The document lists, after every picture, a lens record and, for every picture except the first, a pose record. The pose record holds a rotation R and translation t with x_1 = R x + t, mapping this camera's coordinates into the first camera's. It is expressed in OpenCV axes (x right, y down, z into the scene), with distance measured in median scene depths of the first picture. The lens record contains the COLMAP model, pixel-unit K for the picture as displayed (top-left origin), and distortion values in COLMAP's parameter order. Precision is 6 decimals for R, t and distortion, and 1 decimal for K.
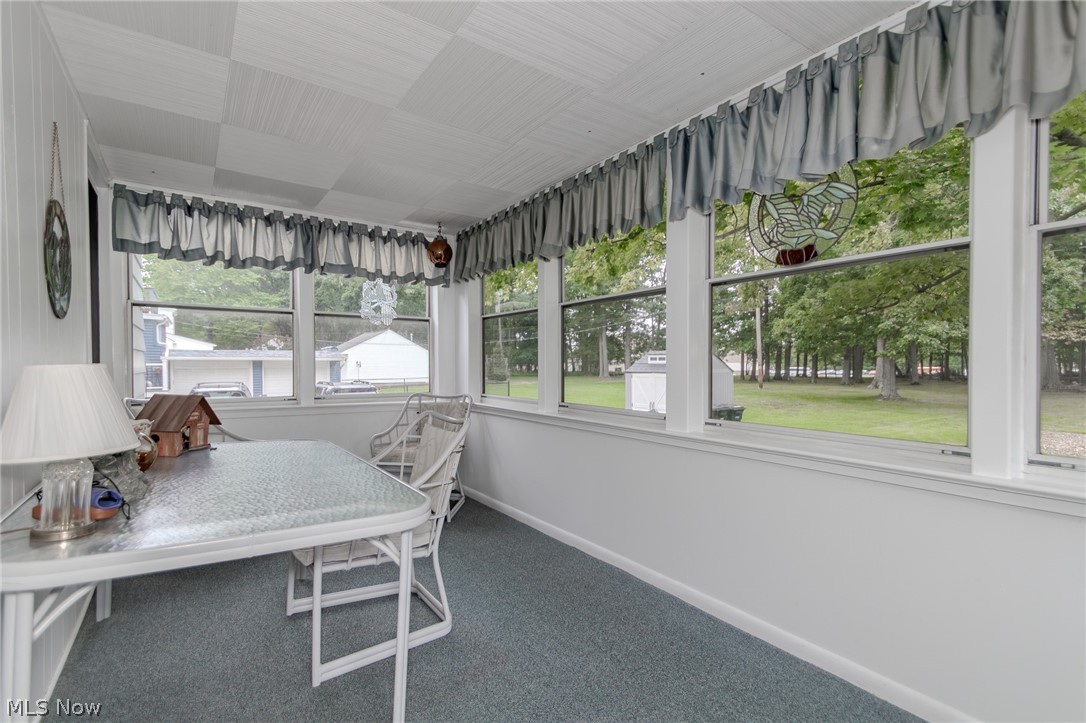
lens RADIAL K [[509.2, 0, 540.0], [0, 509.2, 369.1], [0, 0, 1]] dist [0.007315, -0.000934]
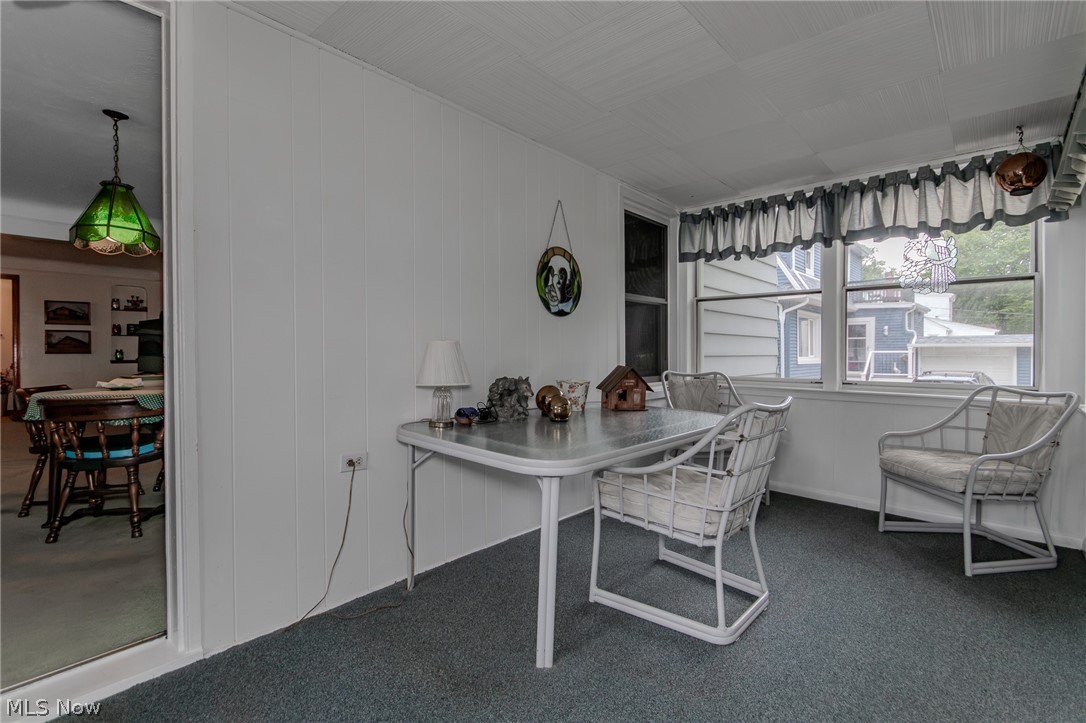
lens RADIAL K [[528.2, 0, 547.3], [0, 528.2, 356.1], [0, 0, 1]] dist [0.007143, -0.000688]
pose [[0.218427, 0.004760, -0.975842, 0.390006], [-0.010207, 0.999945, 0.002592, 0.013080], [0.975800, 0.009394, 0.218463, 0.305568]]
